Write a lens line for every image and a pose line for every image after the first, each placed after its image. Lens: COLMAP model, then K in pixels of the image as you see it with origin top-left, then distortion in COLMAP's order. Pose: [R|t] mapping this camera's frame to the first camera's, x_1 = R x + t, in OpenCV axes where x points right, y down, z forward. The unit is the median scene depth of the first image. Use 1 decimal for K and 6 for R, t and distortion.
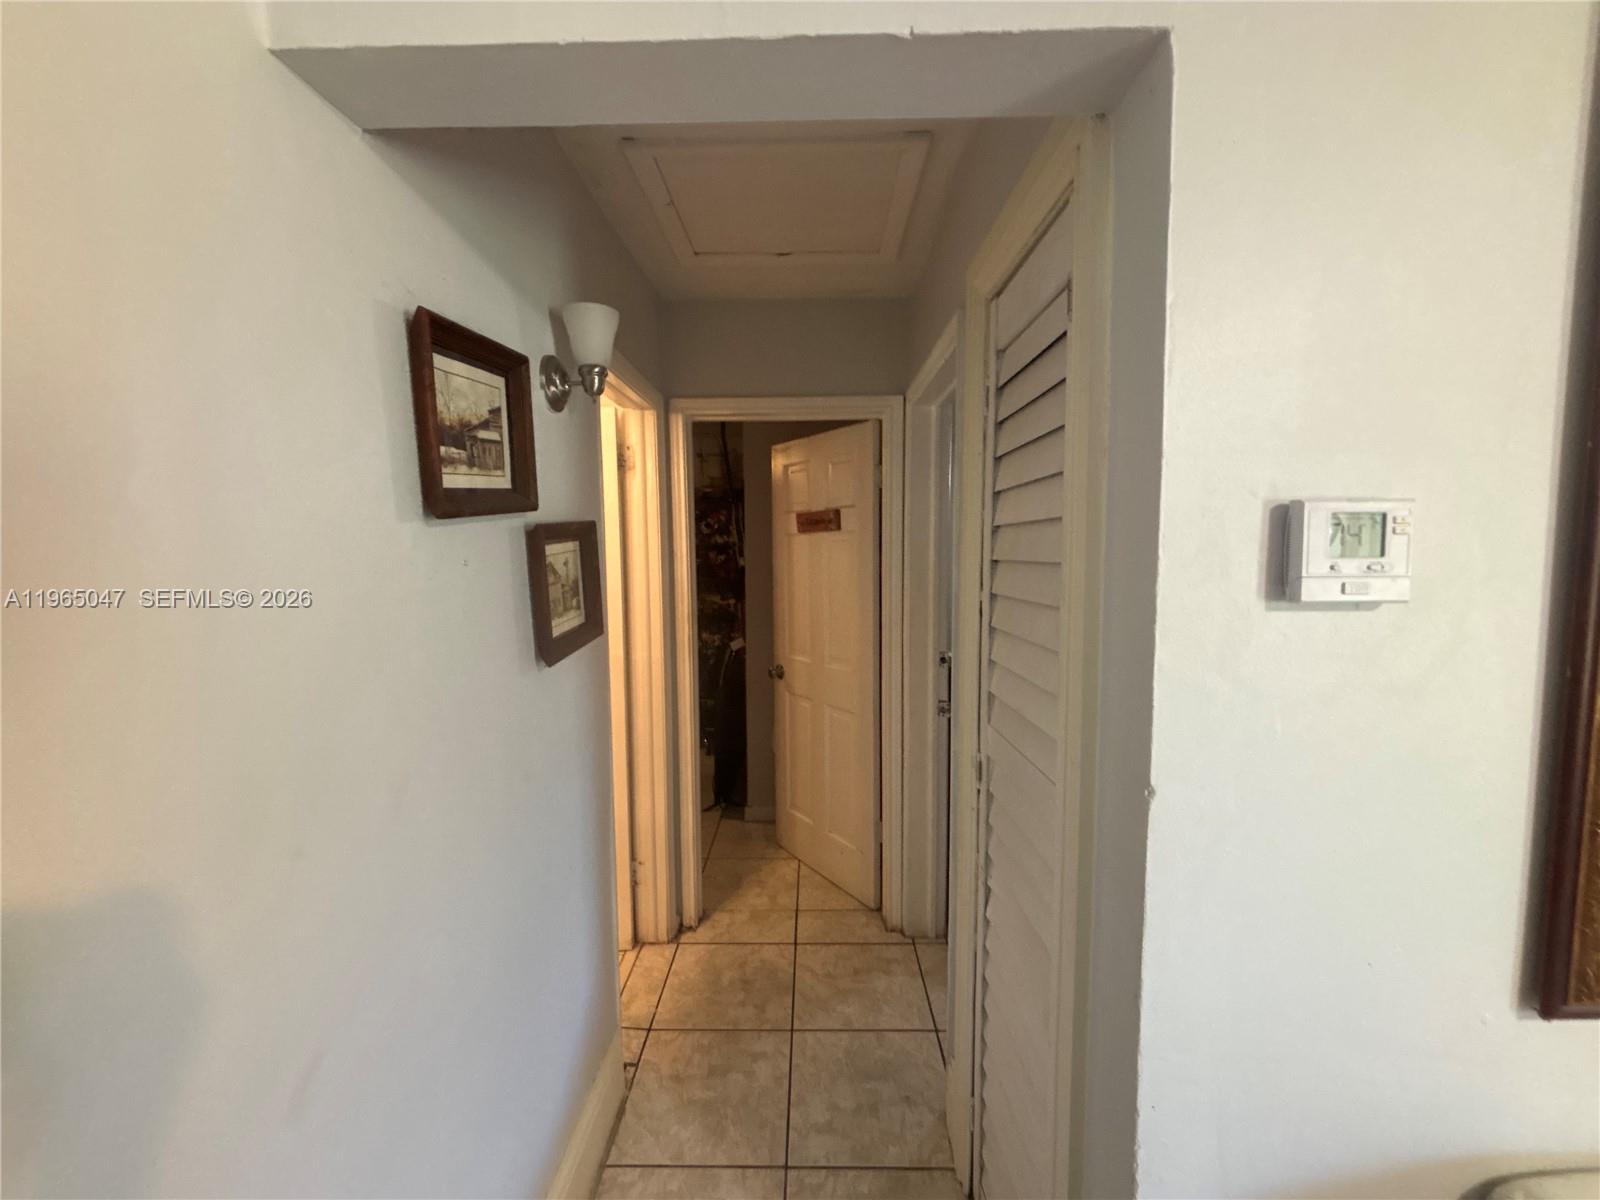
lens RADIAL K [[641.1, 0, 795.9], [0, 641.1, 604.2], [0, 0, 1]] dist [-0.006146, 0.001928]
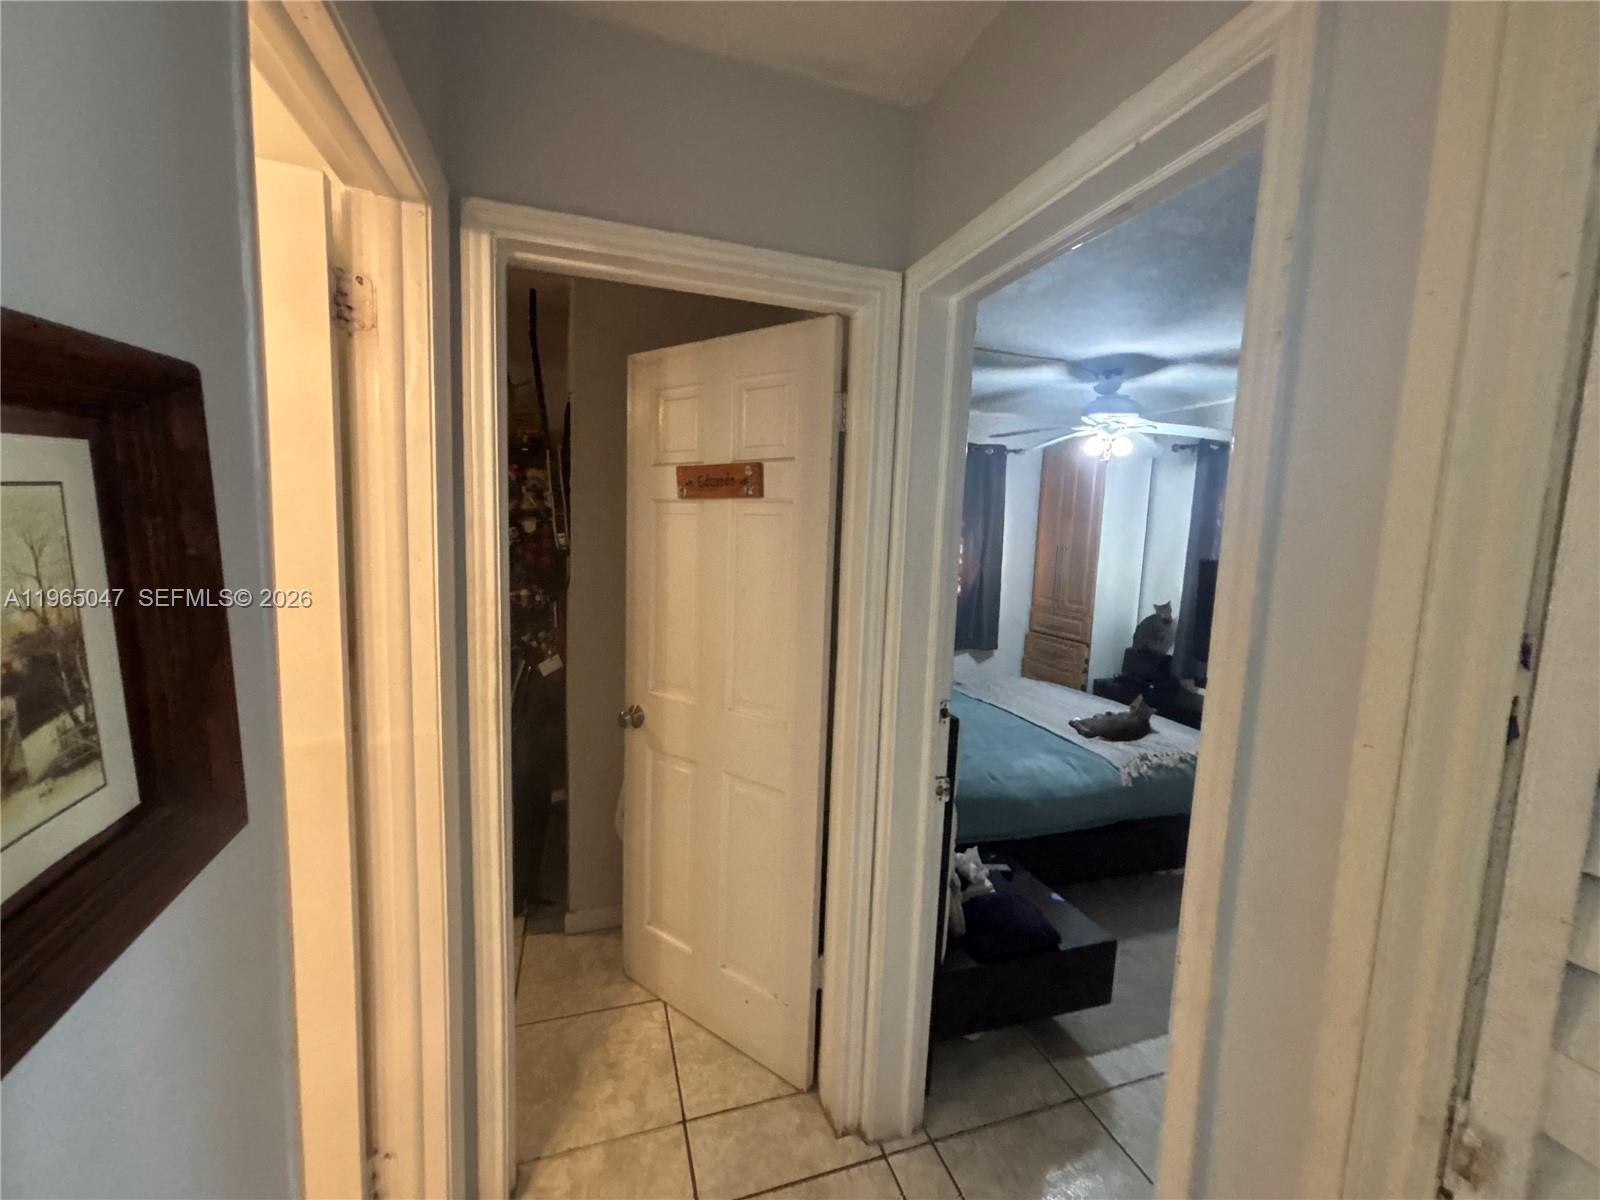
lens RADIAL K [[641.1, 0, 797.1], [0, 641.1, 600.8], [0, 0, 1]] dist [-0.006146, 0.001928]
pose [[0.940274, 0.008106, 0.340323, -0.104134], [-0.016713, 0.999610, 0.022365, -0.029389], [-0.340009, -0.026717, 0.940043, 0.393610]]
